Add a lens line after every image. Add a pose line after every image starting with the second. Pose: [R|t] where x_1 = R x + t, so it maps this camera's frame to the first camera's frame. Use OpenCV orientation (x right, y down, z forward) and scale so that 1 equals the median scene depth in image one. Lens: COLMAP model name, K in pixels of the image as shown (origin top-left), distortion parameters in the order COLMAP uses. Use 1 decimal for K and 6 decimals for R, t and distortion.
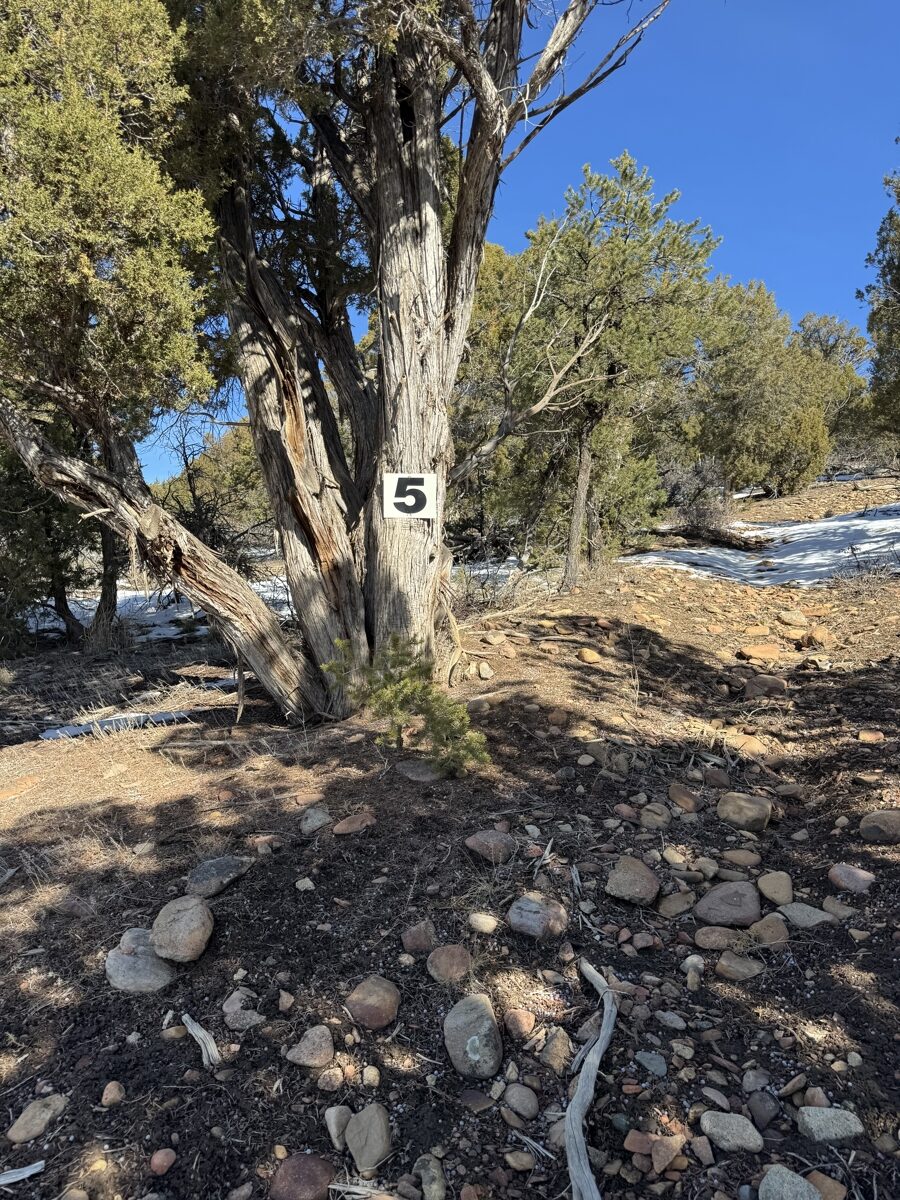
lens RADIAL K [[850.1, 0, 445.2], [0, 850.1, 609.1], [0, 0, 1]] dist [0.012506, -0.008728]
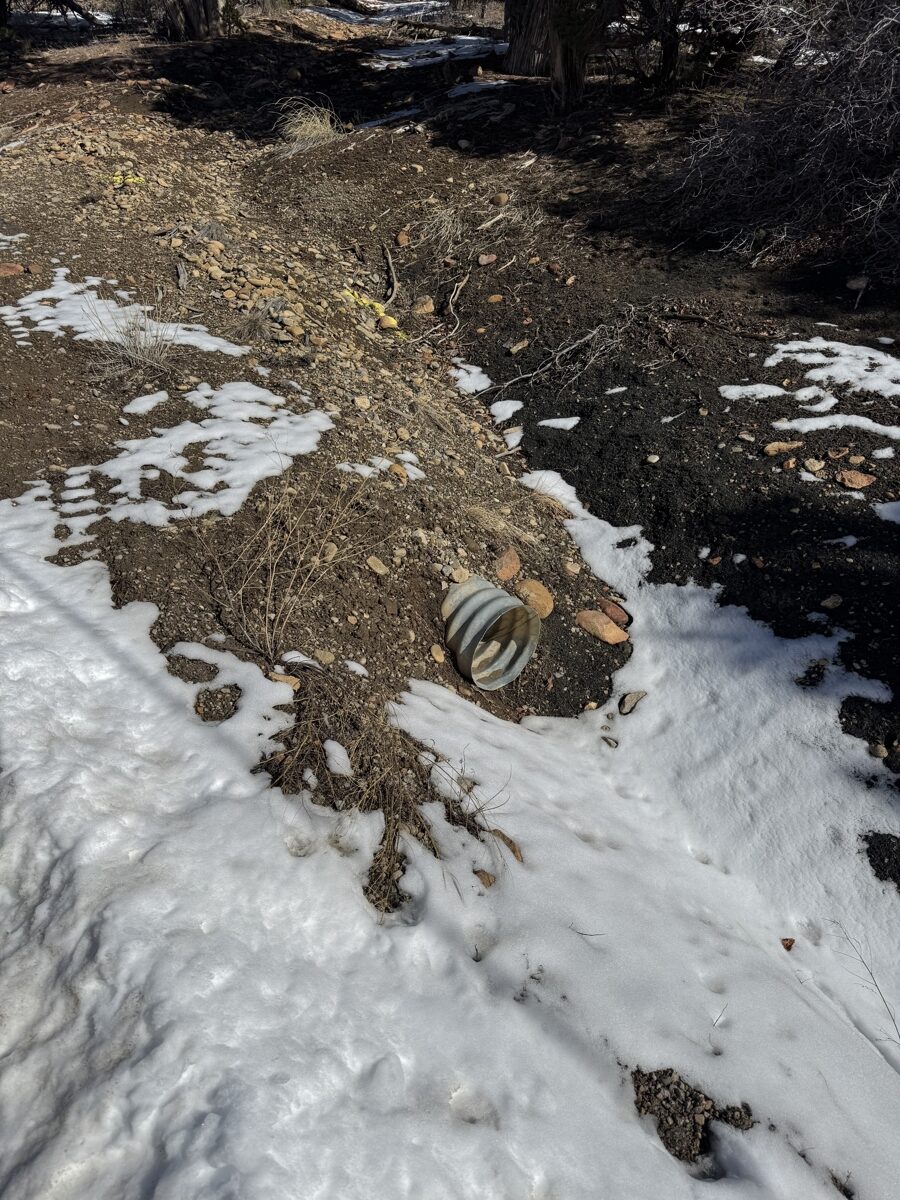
lens RADIAL K [[850.1, 0, 447.8], [0, 850.1, 597.4], [0, 0, 1]] dist [0.012506, -0.008728]
pose [[0.940527, -0.118350, 0.318438, -0.214757], [-0.049846, 0.879133, 0.473963, 0.169839], [-0.336043, -0.461648, 0.820949, -1.224788]]
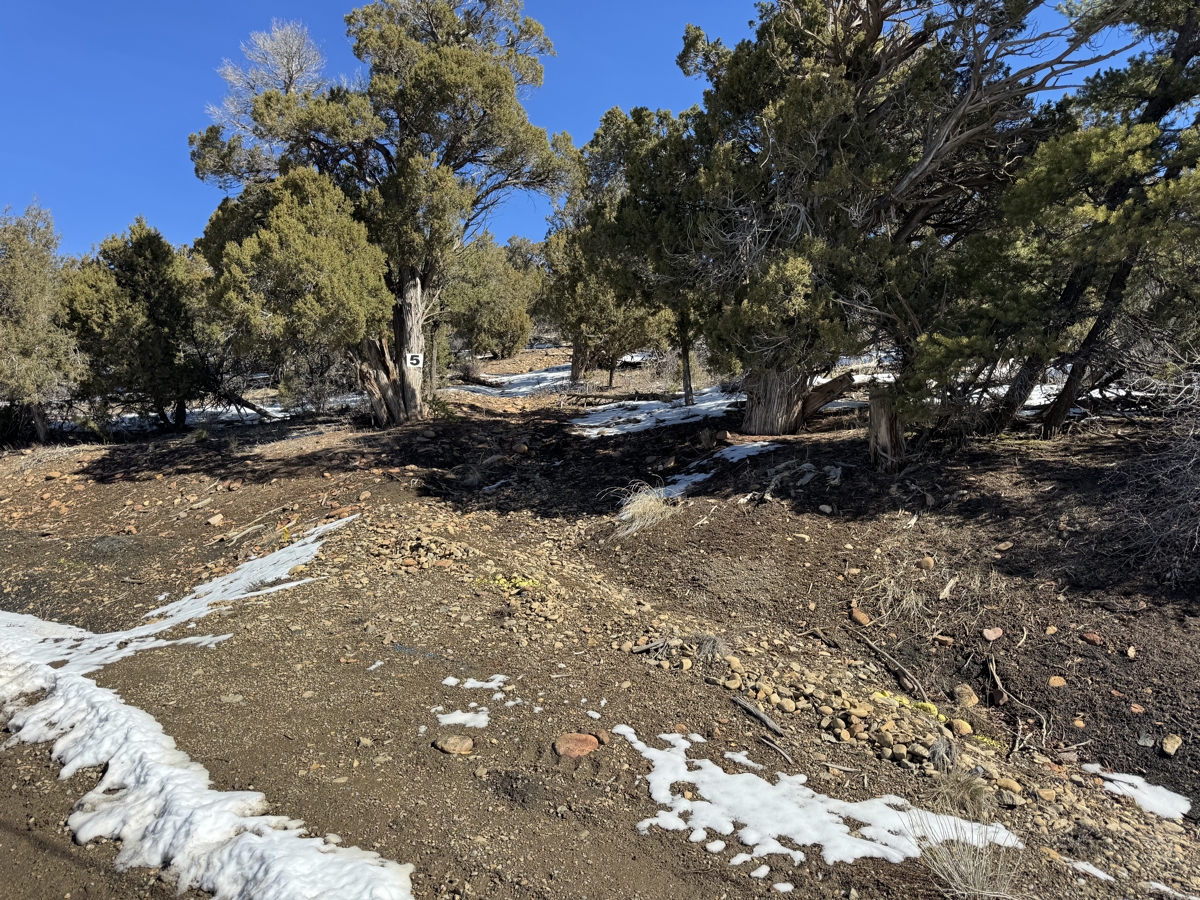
lens RADIAL K [[850.1, 0, 603.1], [0, 850.1, 453.9], [0, 0, 1]] dist [0.012506, -0.008728]
pose [[0.877785, -0.034162, 0.477834, -0.437292], [0.040549, 0.999173, -0.003055, 0.121843], [-0.477335, 0.022058, 0.878445, -1.011458]]
